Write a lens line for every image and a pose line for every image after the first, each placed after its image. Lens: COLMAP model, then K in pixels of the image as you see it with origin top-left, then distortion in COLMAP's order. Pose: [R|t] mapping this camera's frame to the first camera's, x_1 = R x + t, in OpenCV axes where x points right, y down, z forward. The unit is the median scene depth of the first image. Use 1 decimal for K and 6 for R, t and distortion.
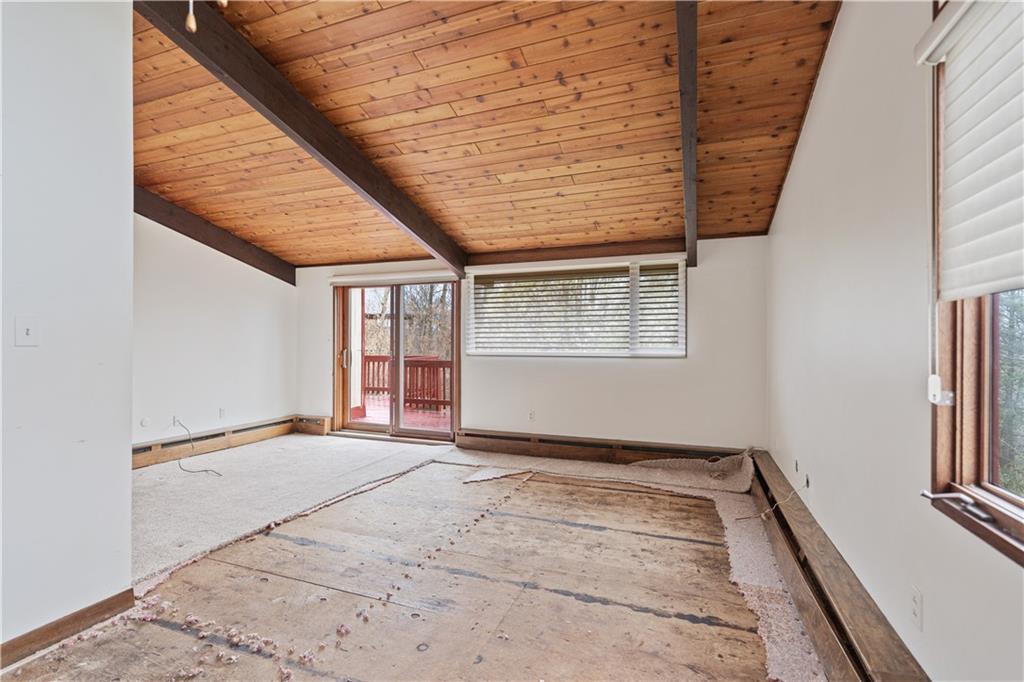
lens RADIAL K [[463.1, 0, 508.5], [0, 463.1, 343.9], [0, 0, 1]] dist [0.002037, -0.000104]
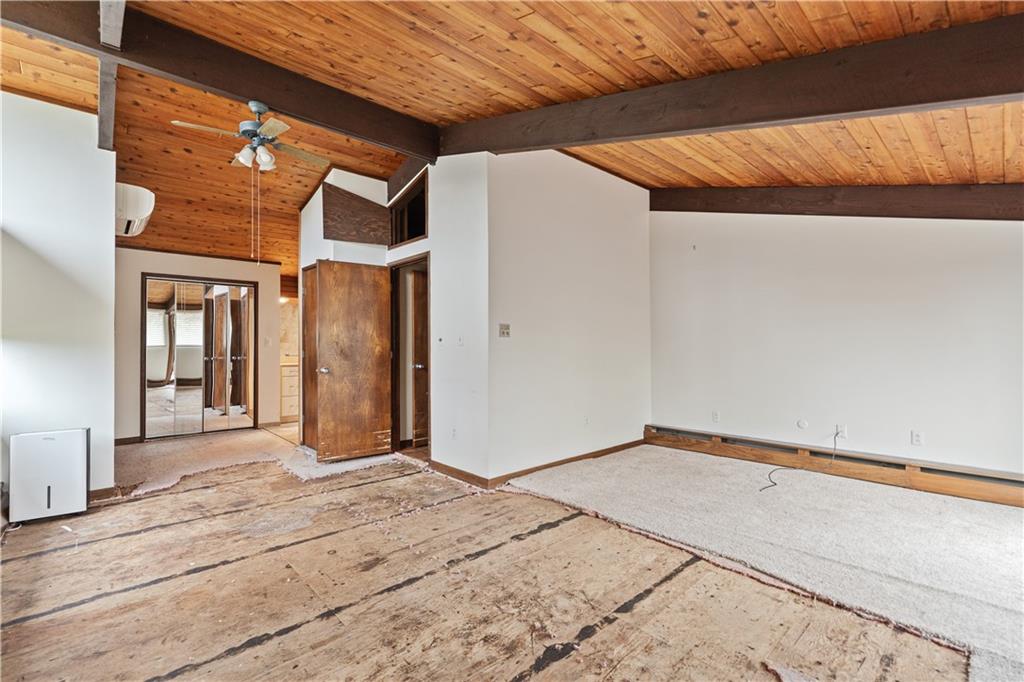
lens RADIAL K [[453.2, 0, 508.6], [0, 453.2, 343.0], [0, 0, 1]] dist [0.001427, -0.000566]
pose [[-0.436598, -0.005411, -0.899641, 0.517802], [0.001479, 0.999976, -0.006732, 0.005235], [0.899656, -0.004269, -0.436579, 1.284627]]
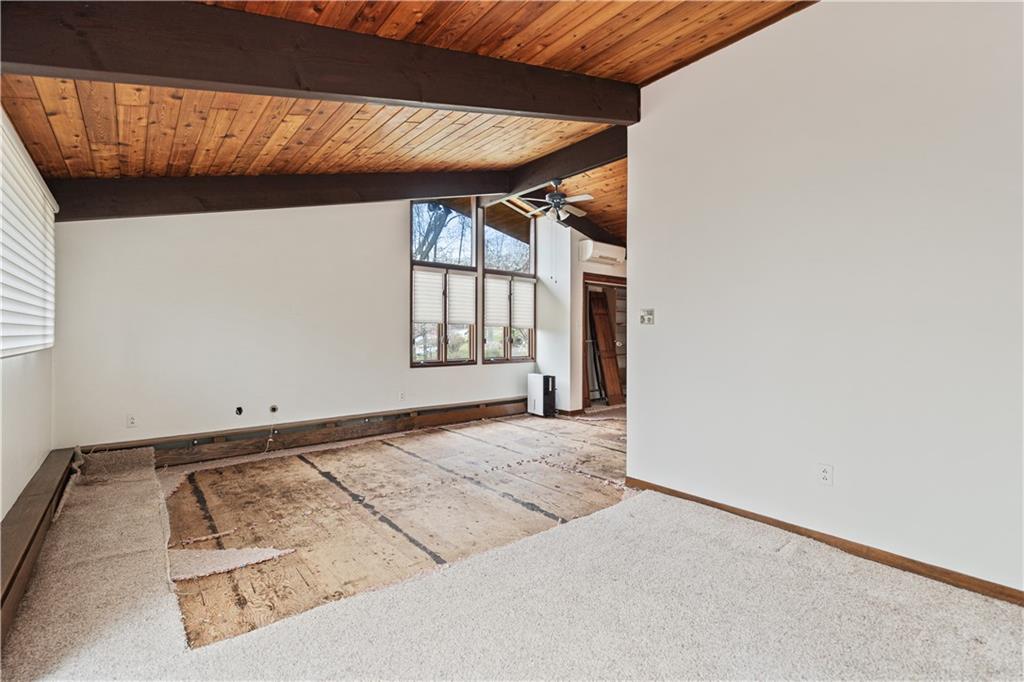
lens RADIAL K [[453.2, 0, 511.9], [0, 453.2, 332.0], [0, 0, 1]] dist [0.001427, -0.000566]
pose [[-0.880818, -0.004141, 0.473437, -0.854787], [-0.006131, 0.999978, -0.002659, 0.004682], [-0.473415, -0.005245, -0.880824, 1.857167]]
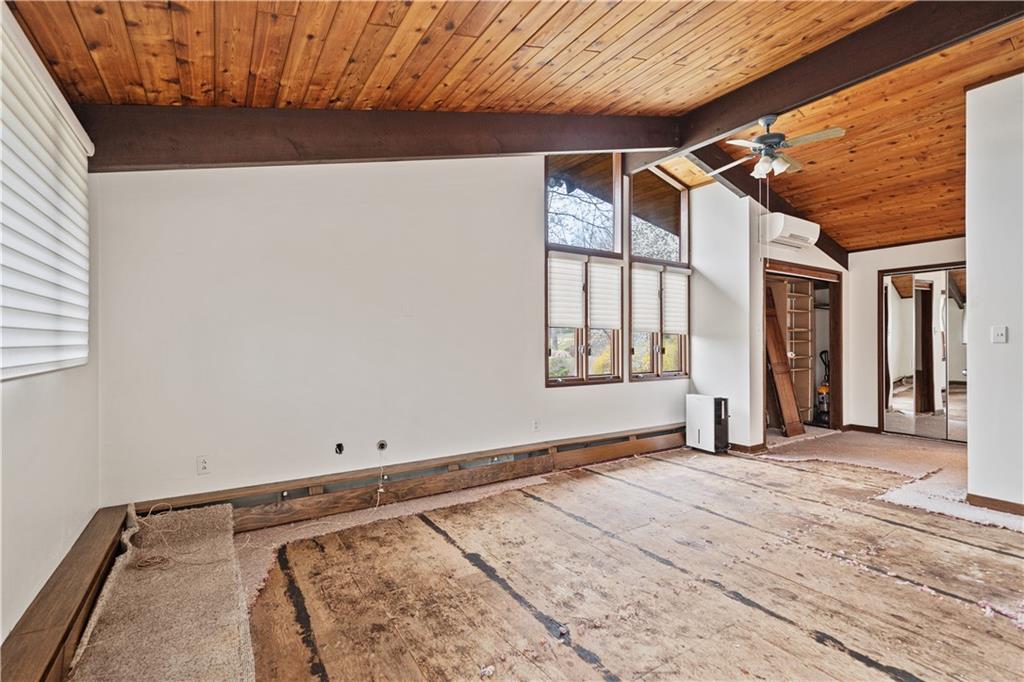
lens RADIAL K [[463.1, 0, 511.9], [0, 463.1, 341.3], [0, 0, 1]] dist [0.002037, -0.000104]
pose [[-0.813339, -0.002667, 0.581785, -0.346953], [-0.002736, 0.999996, 0.000759, 0.006593], [-0.581784, -0.000974, -0.813343, 1.631647]]
